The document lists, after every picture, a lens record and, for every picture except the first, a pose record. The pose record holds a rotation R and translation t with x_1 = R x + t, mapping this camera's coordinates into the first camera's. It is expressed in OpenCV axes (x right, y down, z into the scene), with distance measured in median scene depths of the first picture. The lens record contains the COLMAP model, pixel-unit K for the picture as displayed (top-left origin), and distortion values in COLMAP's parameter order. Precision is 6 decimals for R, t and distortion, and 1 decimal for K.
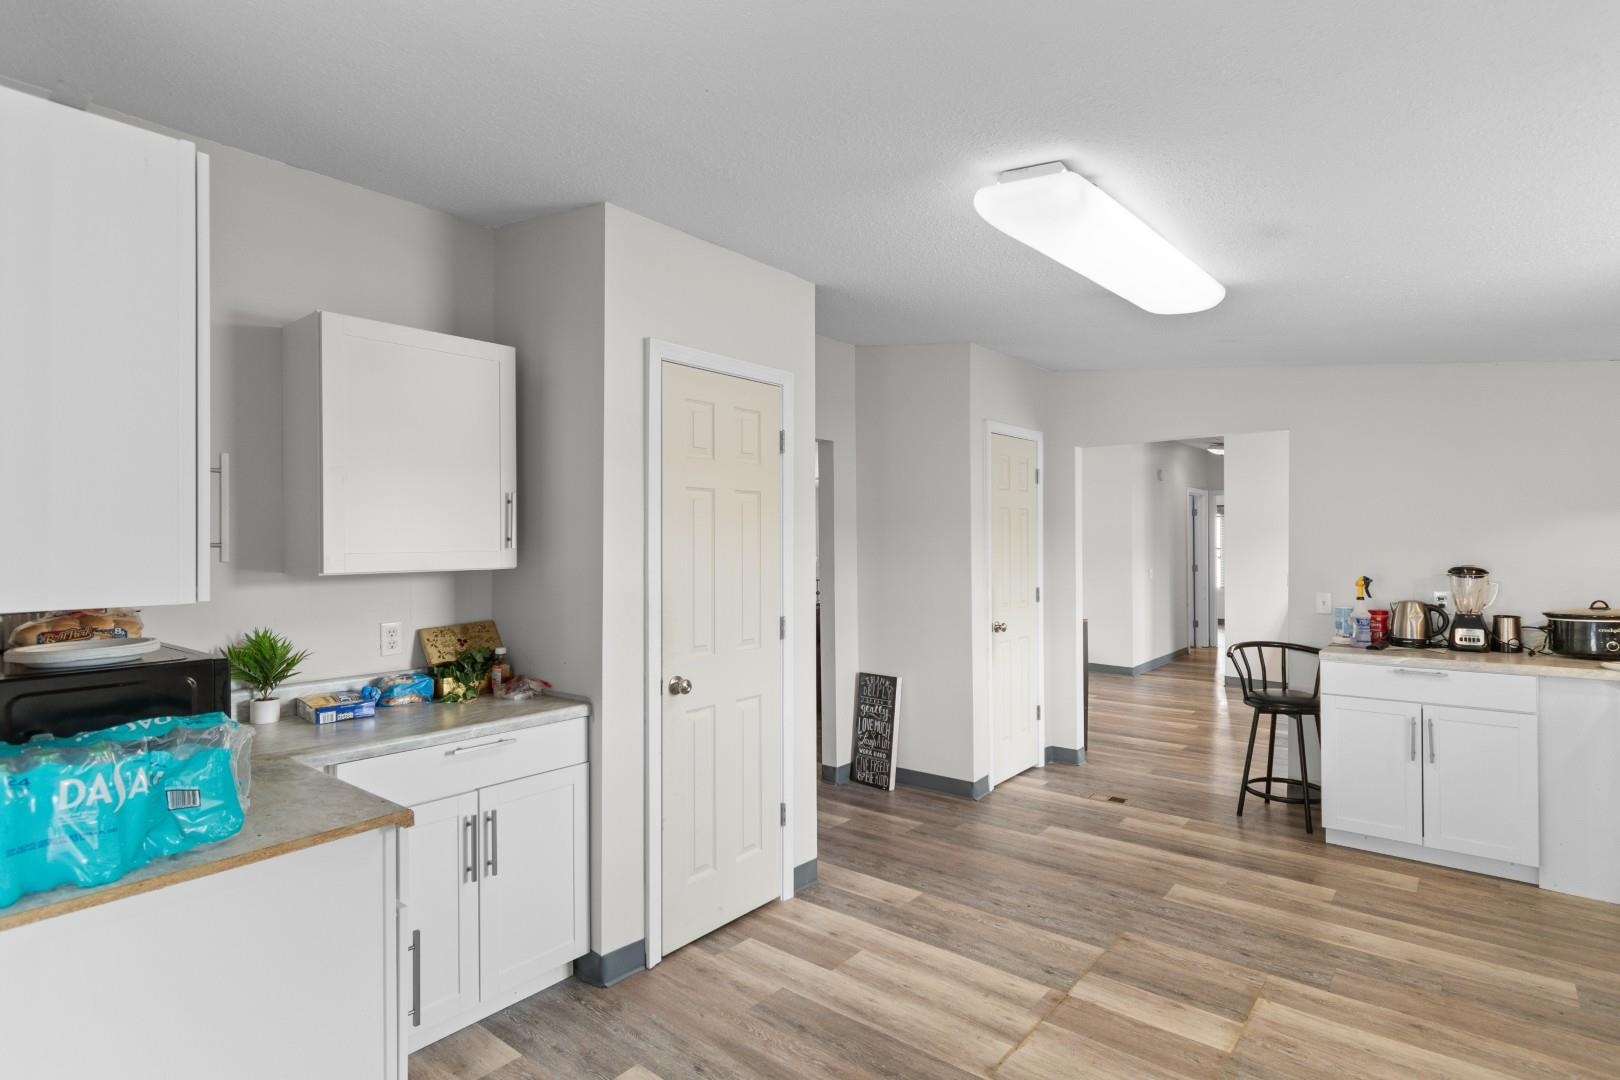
lens RADIAL K [[815.6, 0, 818.6], [0, 815.6, 547.6], [0, 0, 1]] dist [0.005430, -0.000196]
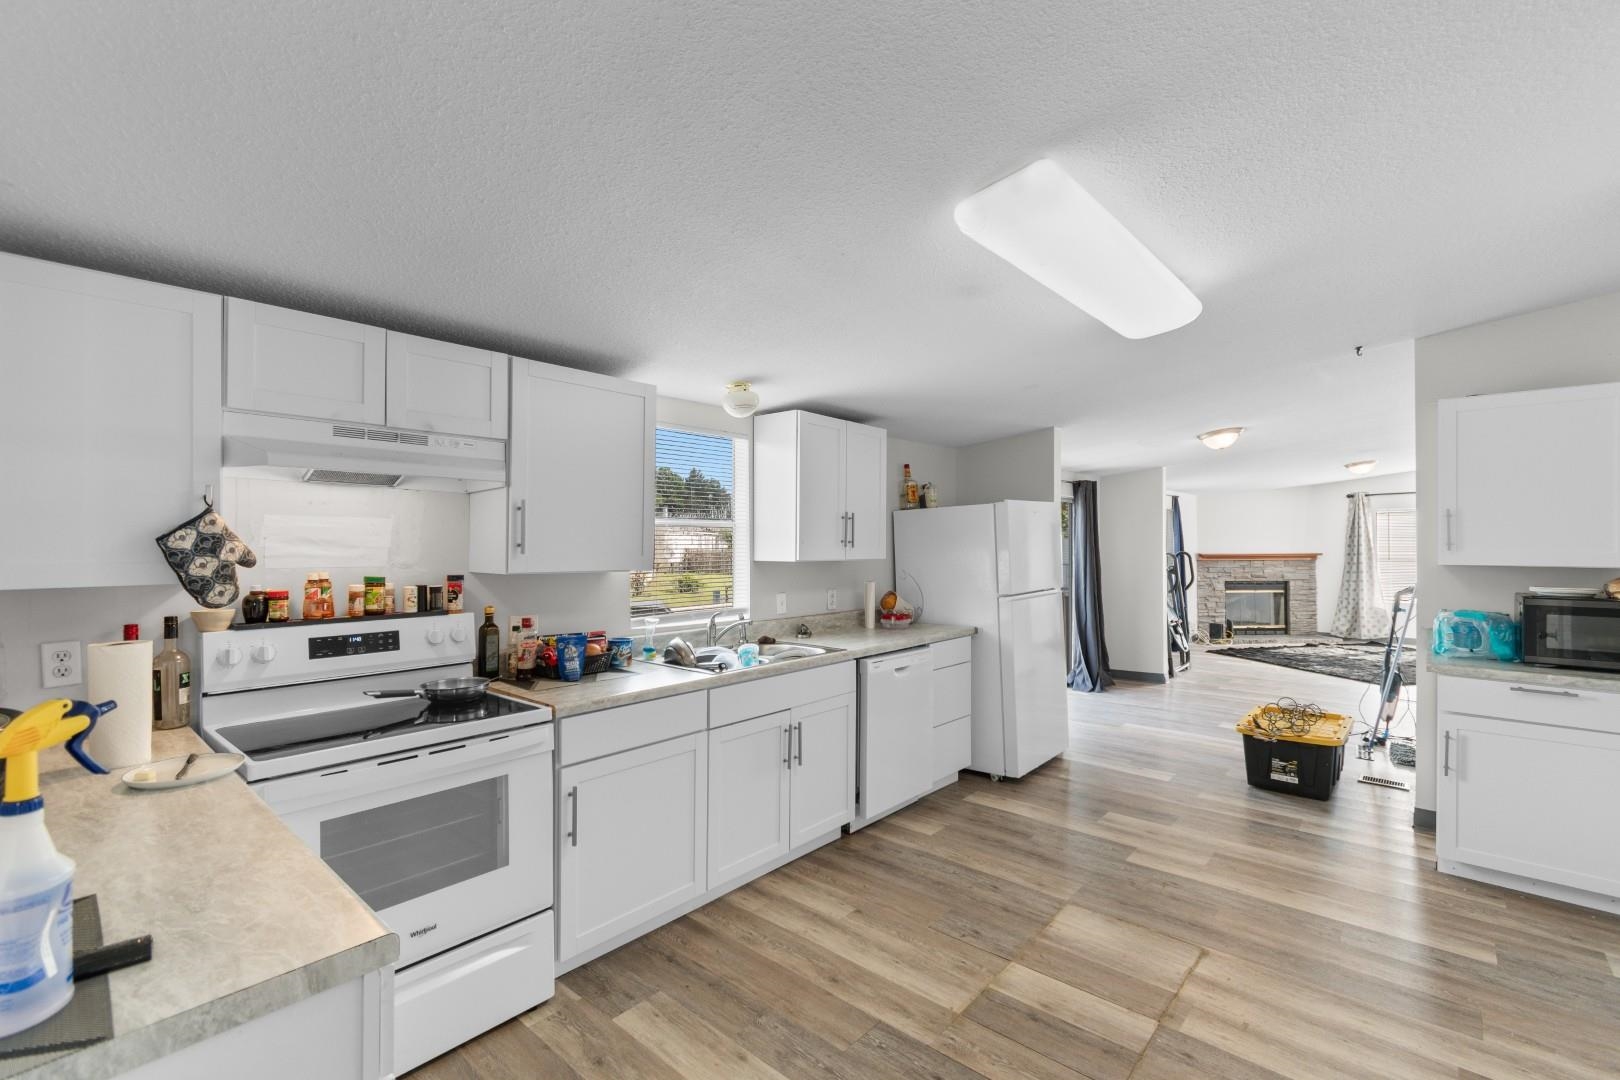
lens RADIAL K [[709.5, 0, 811.3], [0, 709.5, 541.5], [0, 0, 1]] dist [0.003184, -0.000035]
pose [[-0.999076, 0.005912, 0.042573, 0.572844], [0.006013, 0.999979, 0.002248, -0.014525], [-0.042559, 0.002502, -0.999091, 1.574839]]
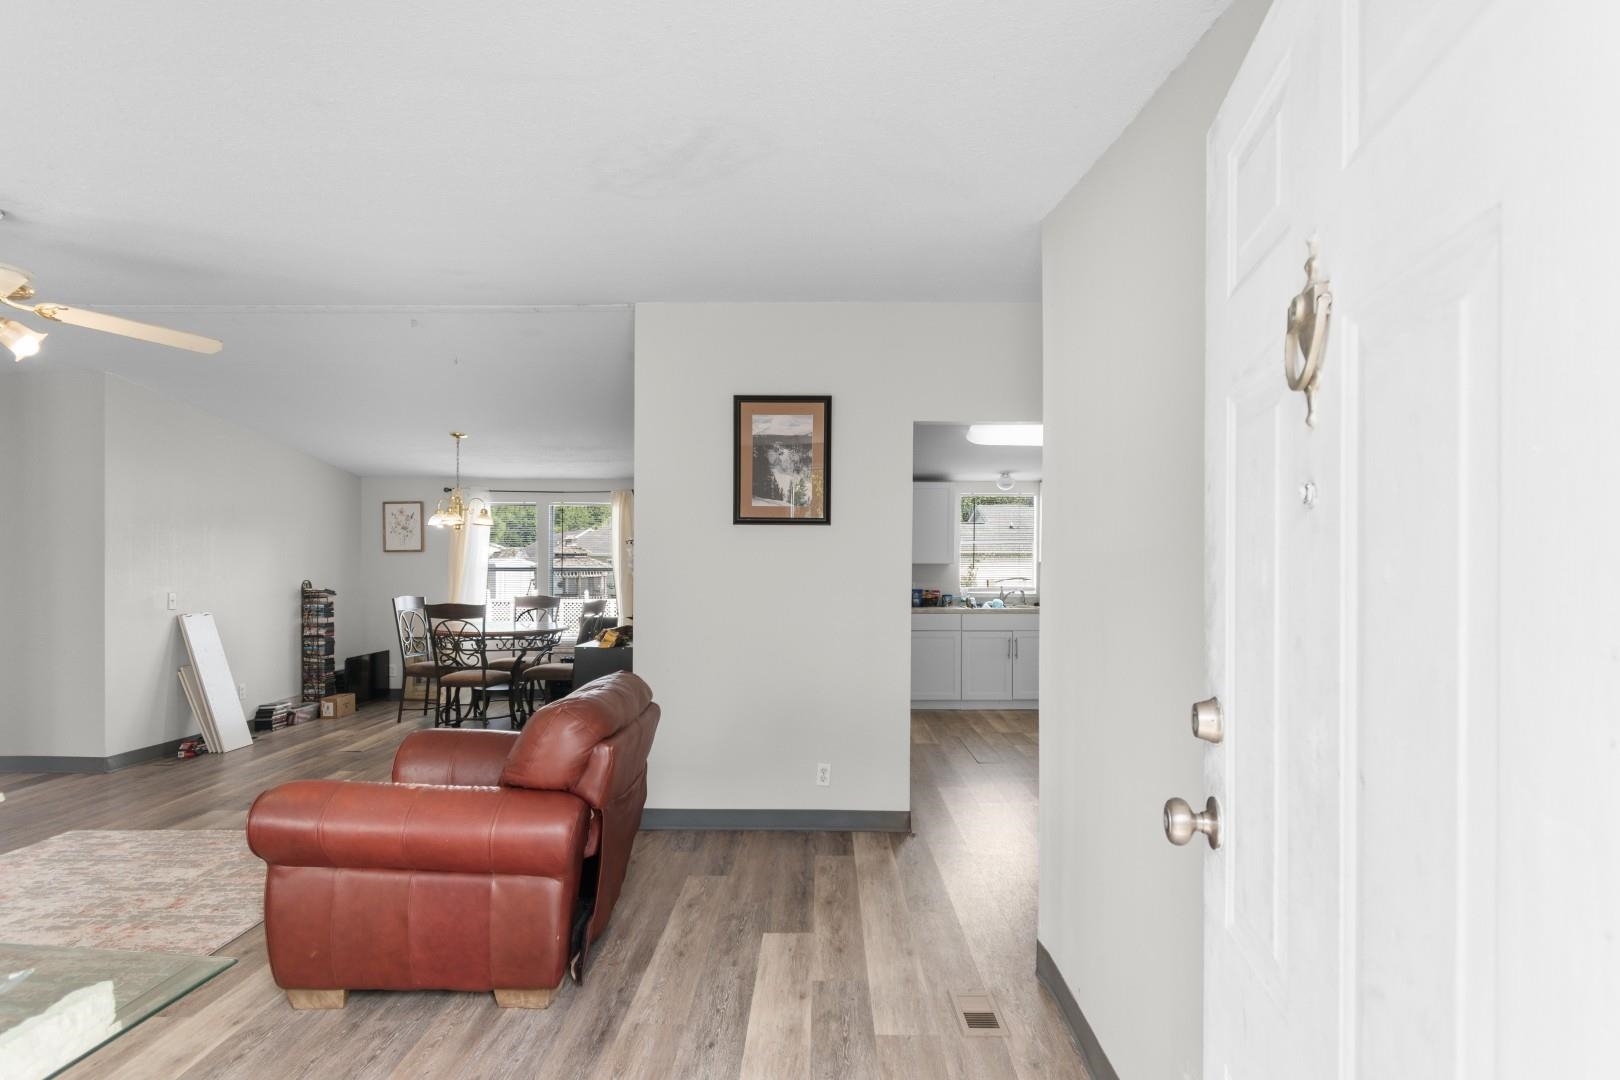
lens RADIAL K [[878.1, 0, 808.8], [0, 878.1, 557.0], [0, 0, 1]] dist [-0.002800, -0.000422]
pose [[-0.618290, 0.007684, 0.785912, -1.039262], [0.005269, 0.999970, -0.005631, 0.017416], [-0.785932, 0.000660, -0.618312, 2.658901]]
